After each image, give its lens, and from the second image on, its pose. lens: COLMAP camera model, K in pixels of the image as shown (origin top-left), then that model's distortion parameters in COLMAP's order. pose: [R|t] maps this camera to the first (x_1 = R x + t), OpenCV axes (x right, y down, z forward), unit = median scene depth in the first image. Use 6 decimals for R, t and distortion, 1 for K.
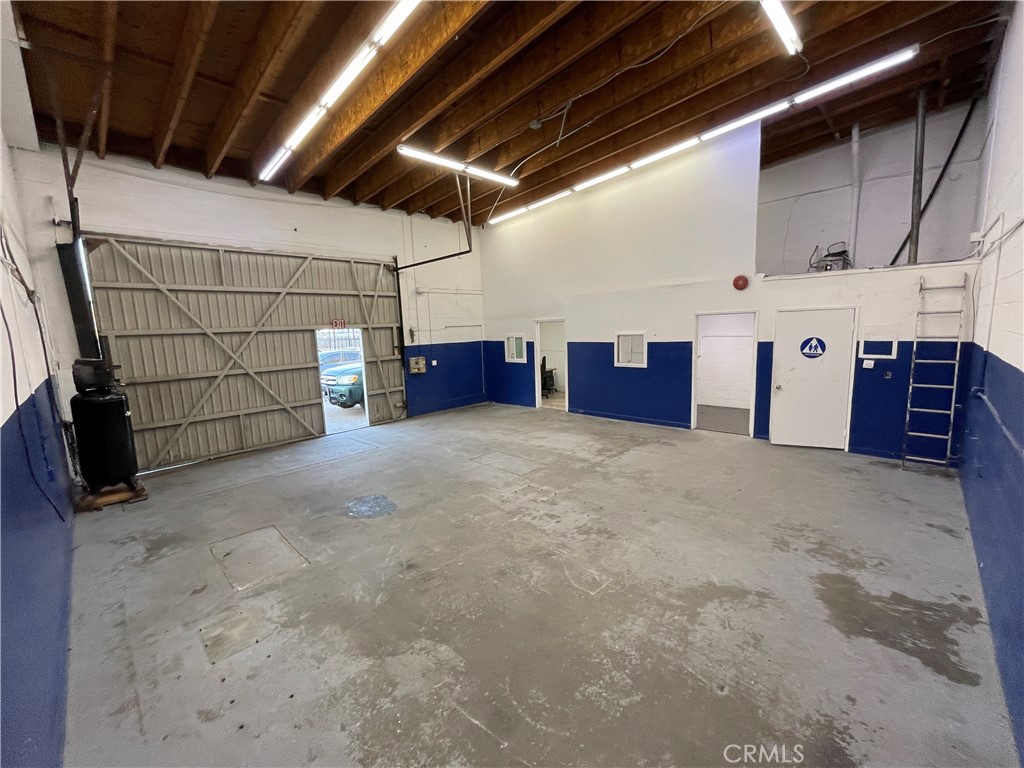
lens RADIAL K [[416.3, 0, 509.0], [0, 416.3, 384.9], [0, 0, 1]] dist [-0.002667, -0.000454]
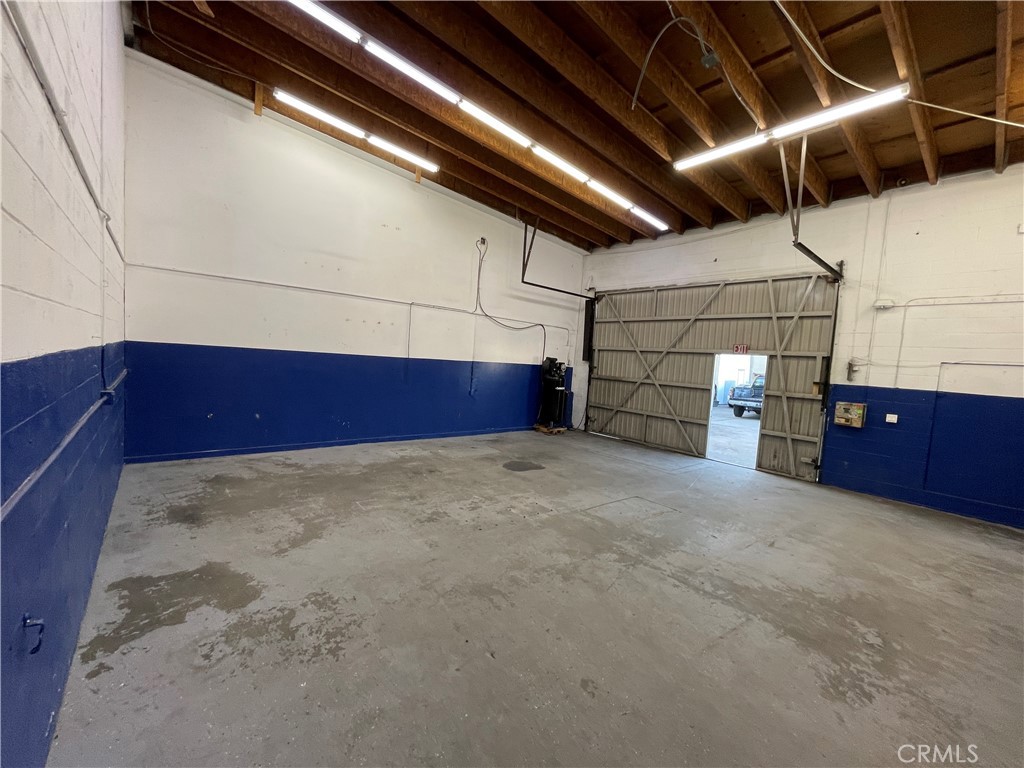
lens RADIAL K [[416.1, 0, 502.8], [0, 416.1, 383.1], [0, 0, 1]] dist [0.003945, 0.000214]
pose [[-0.101876, 0.093673, -0.990377, 0.823149], [-0.199194, 0.973474, 0.112565, -0.098366], [0.974650, 0.208745, -0.080515, 0.795733]]
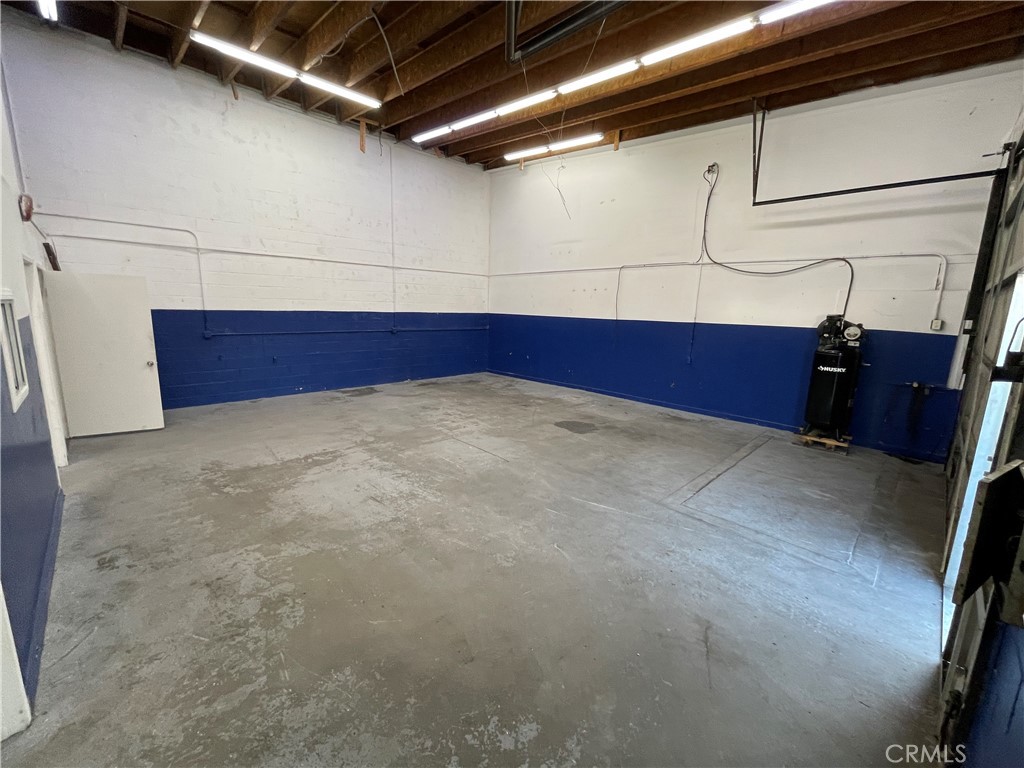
lens RADIAL K [[416.3, 0, 509.0], [0, 416.3, 384.9], [0, 0, 1]] dist [-0.002667, -0.000454]
pose [[-0.999612, 0.006167, 0.027154, -0.125785], [0.014424, 0.948818, 0.315493, -0.207697], [-0.023819, 0.315762, -0.948539, 1.789642]]
